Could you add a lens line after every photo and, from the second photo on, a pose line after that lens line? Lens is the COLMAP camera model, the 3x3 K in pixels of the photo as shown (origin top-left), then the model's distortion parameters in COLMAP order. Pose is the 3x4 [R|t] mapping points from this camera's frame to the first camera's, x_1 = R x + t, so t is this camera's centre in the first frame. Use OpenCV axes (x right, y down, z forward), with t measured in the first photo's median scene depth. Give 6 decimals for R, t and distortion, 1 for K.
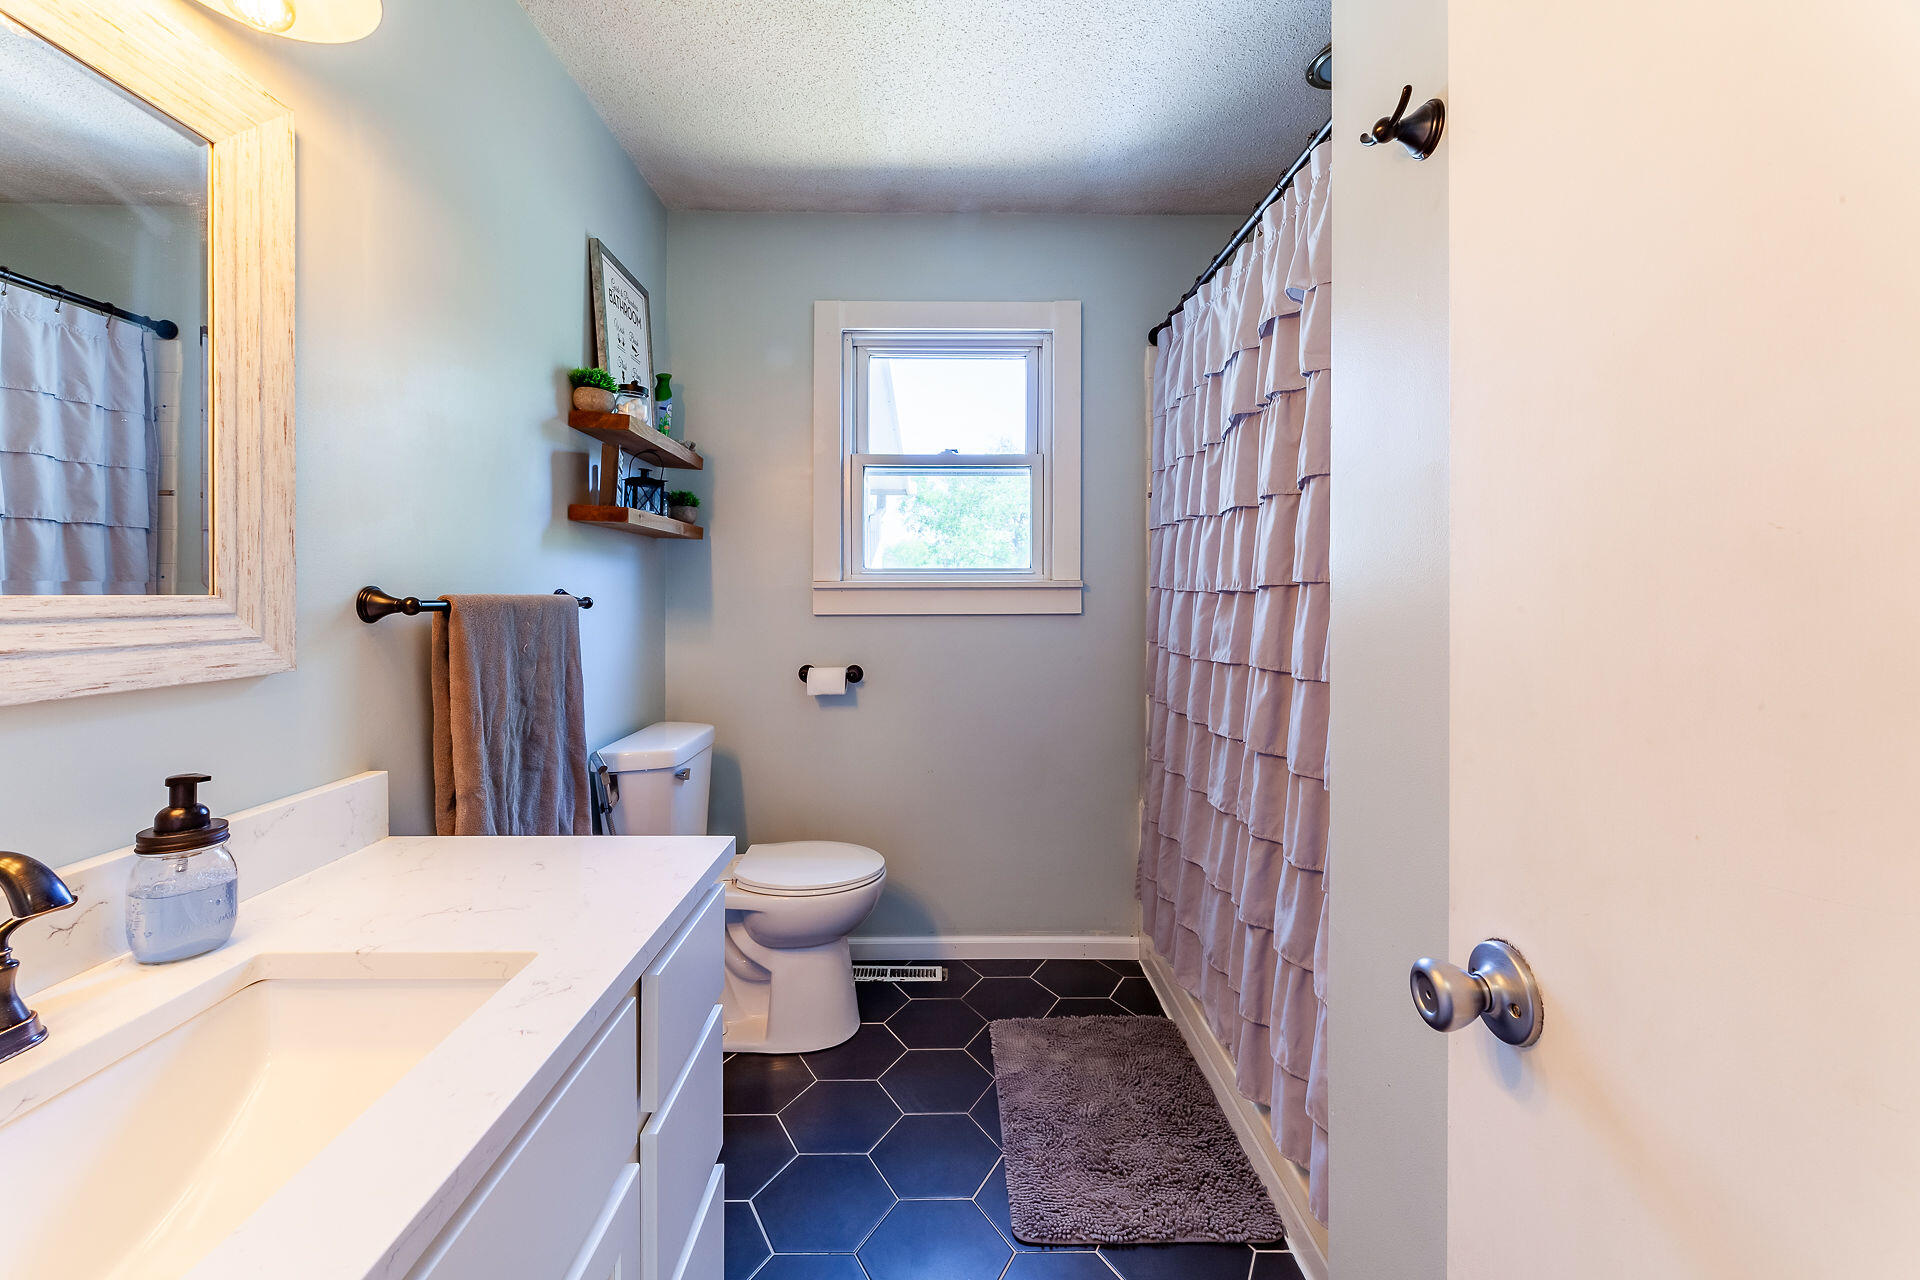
lens RADIAL K [[798.1, 0, 960.4], [0, 798.1, 592.6], [0, 0, 1]] dist [0.001606, -0.000356]
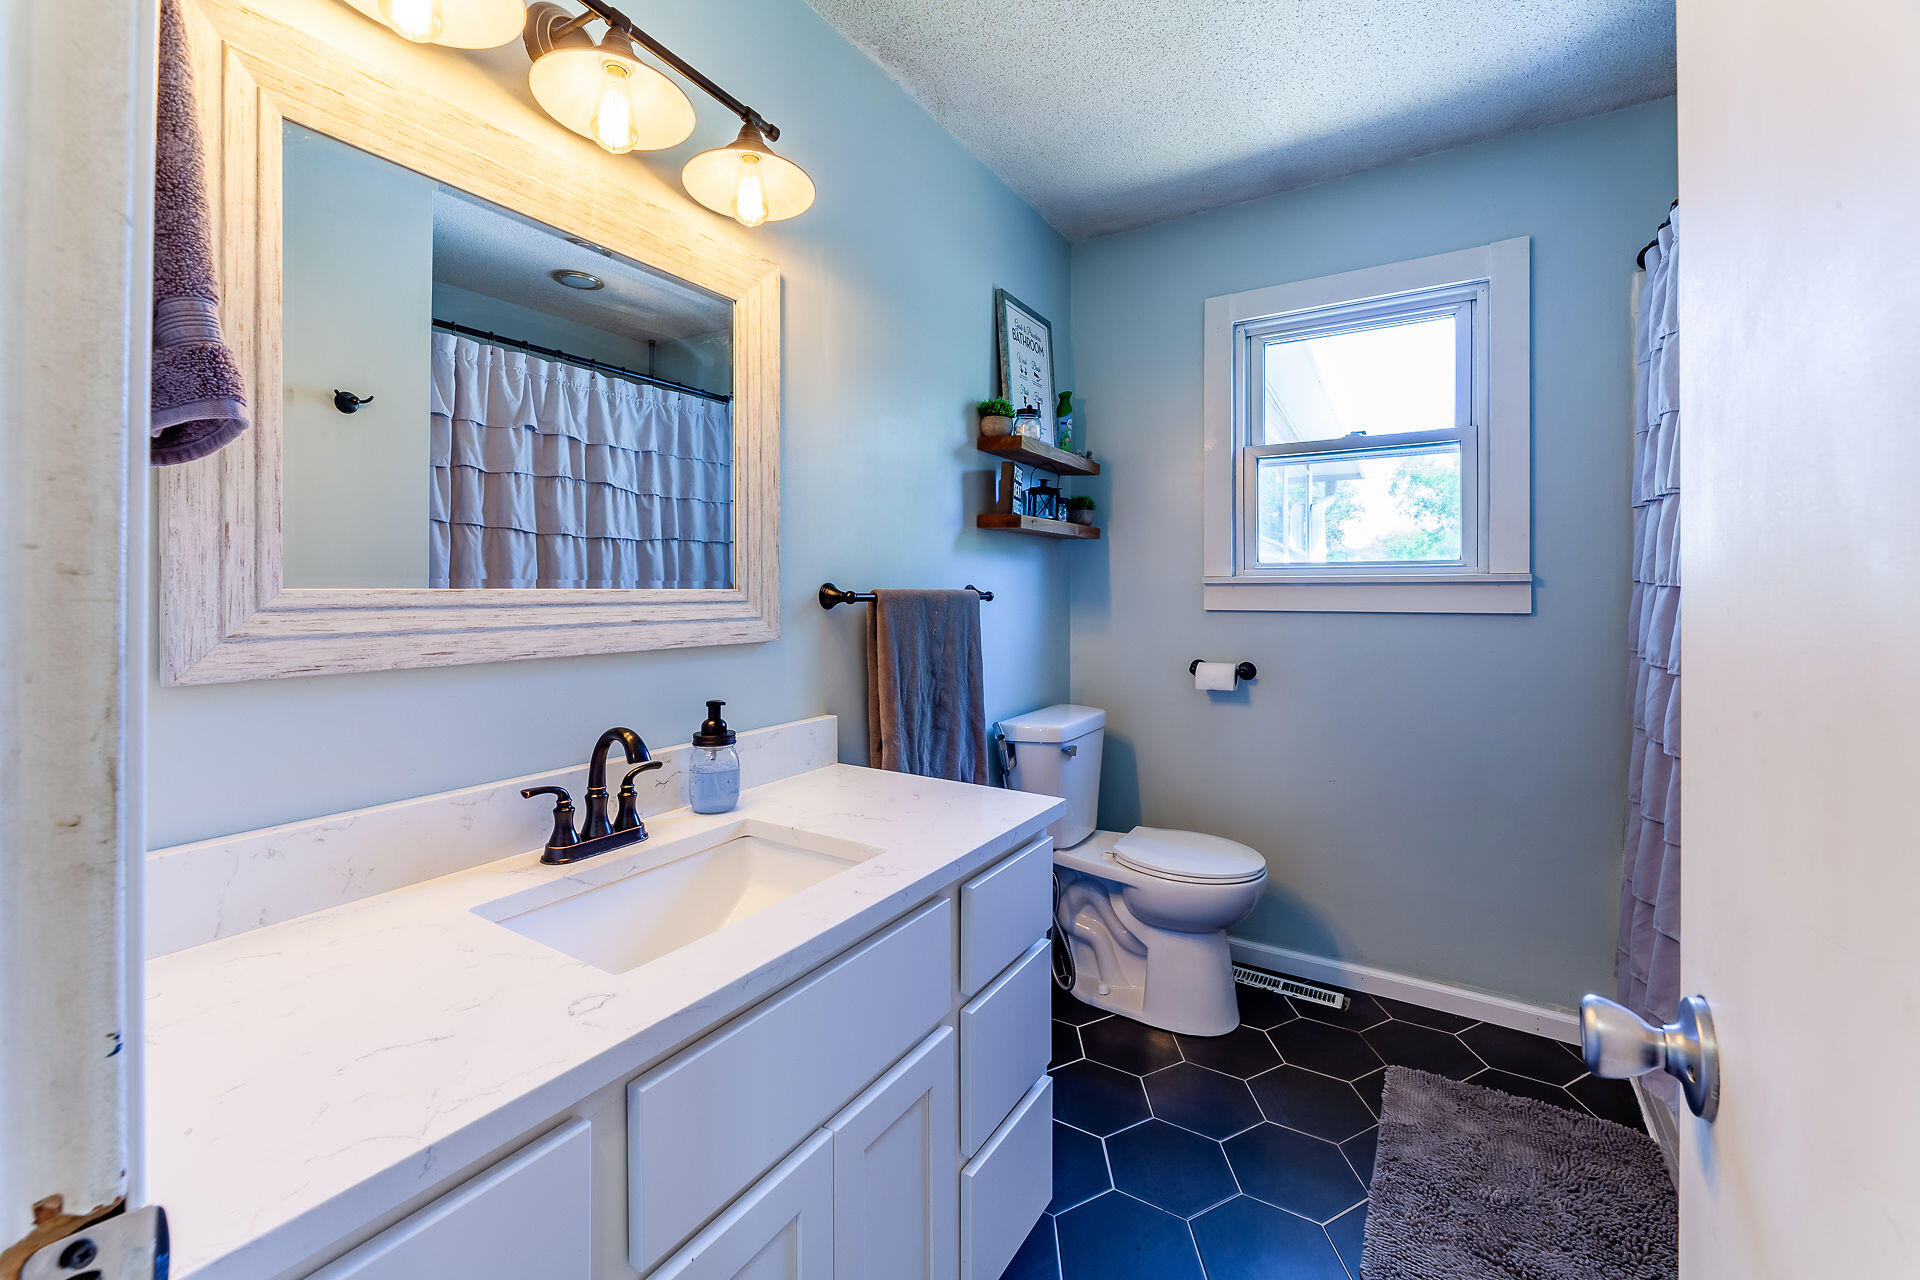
lens RADIAL K [[817.9, 0, 944.7], [0, 817.9, 584.3], [0, 0, 1]] dist [0.000888, -0.000285]
pose [[0.830305, -0.001975, -0.557305, 0.146905], [-0.000878, 0.999988, -0.004852, 0.000585], [0.557308, 0.004518, 0.830293, -0.050110]]
